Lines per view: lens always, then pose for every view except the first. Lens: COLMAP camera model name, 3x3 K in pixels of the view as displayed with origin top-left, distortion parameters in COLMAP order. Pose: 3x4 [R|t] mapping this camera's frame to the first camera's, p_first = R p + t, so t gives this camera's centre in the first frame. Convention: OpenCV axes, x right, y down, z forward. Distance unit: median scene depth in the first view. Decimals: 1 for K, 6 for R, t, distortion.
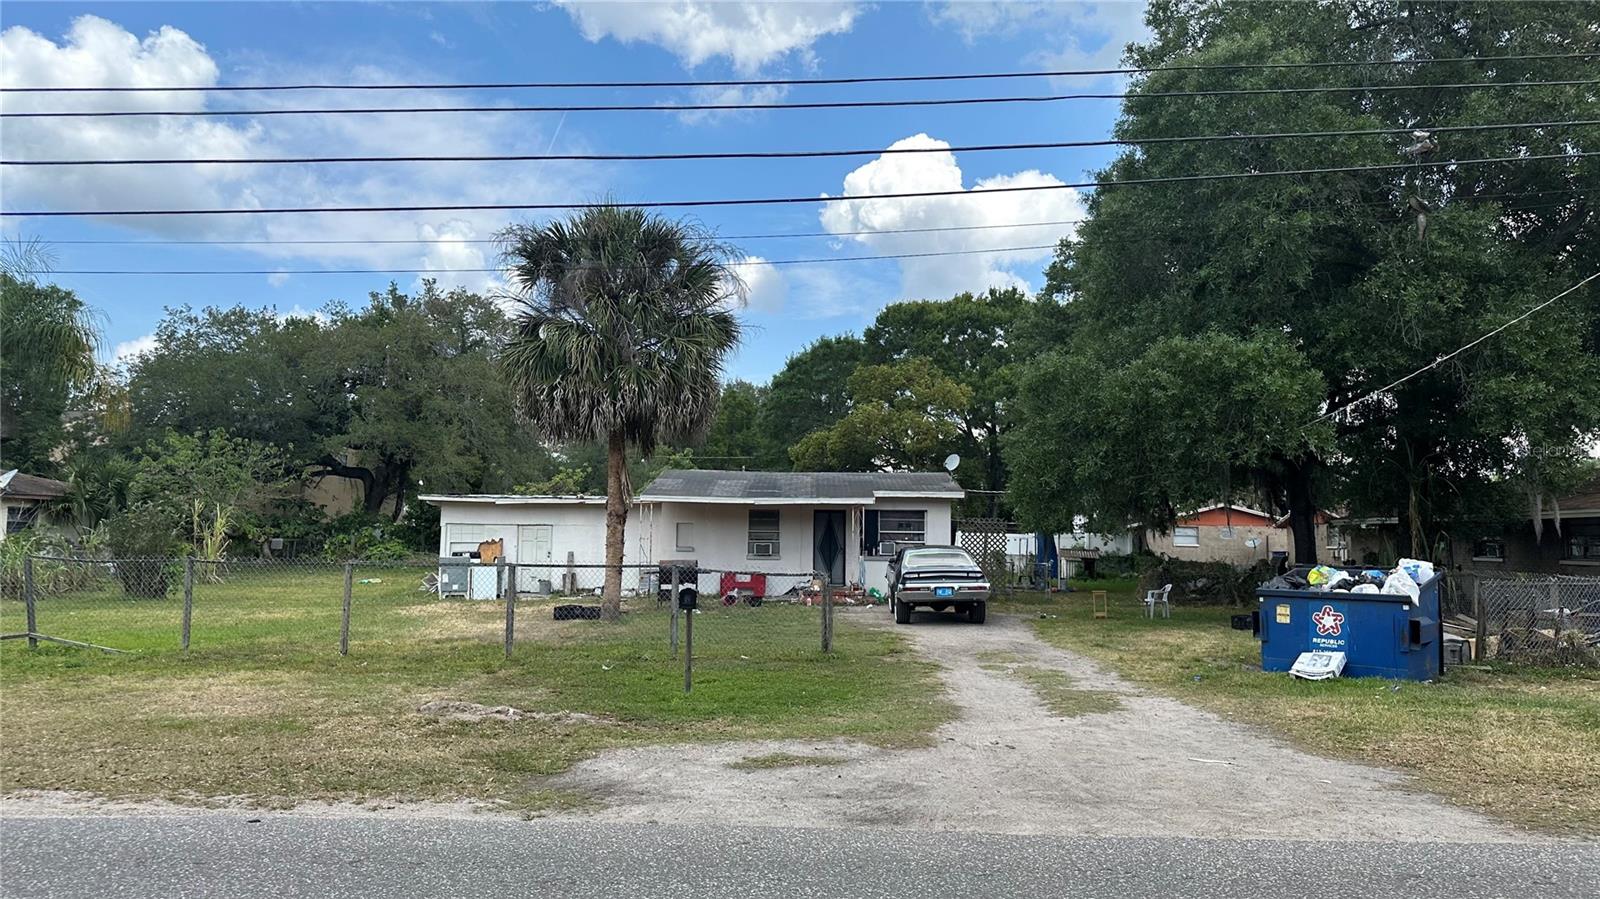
lens RADIAL K [[1110.3, 0, 801.0], [0, 1110.3, 449.3], [0, 0, 1]] dist [0.006374, 0.001157]
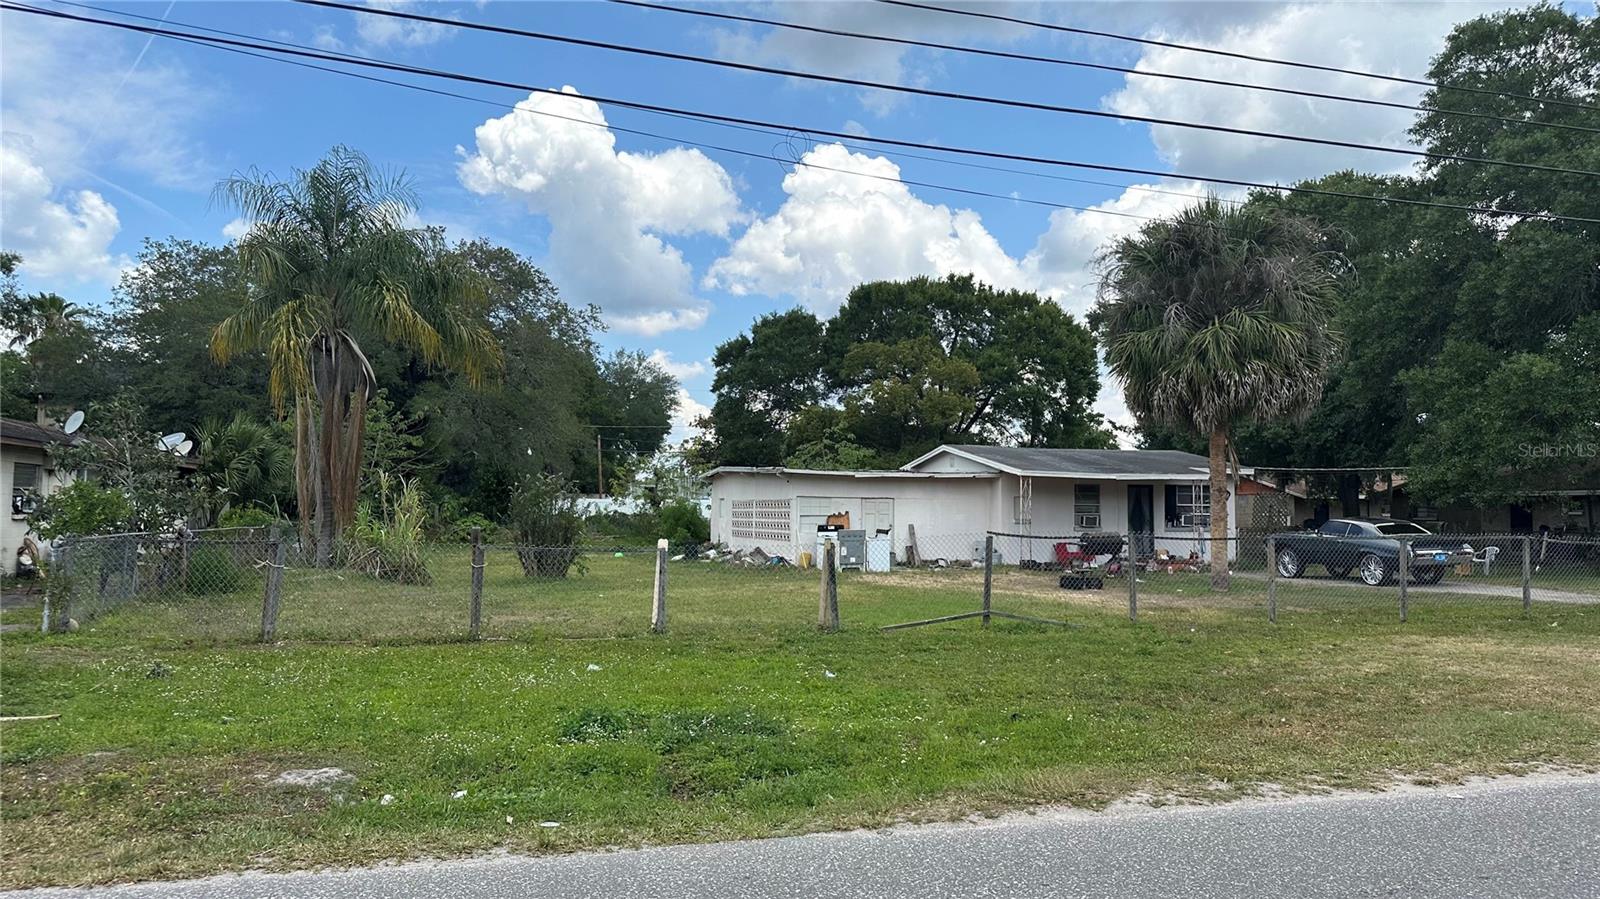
lens RADIAL K [[1110.3, 0, 802.5], [0, 1110.3, 452.5], [0, 0, 1]] dist [0.006374, 0.001157]
pose [[0.951724, 0.013257, 0.306668, -0.631013], [-0.023452, 0.999287, 0.029581, -0.002542], [-0.306057, -0.035345, 0.951357, 0.051620]]
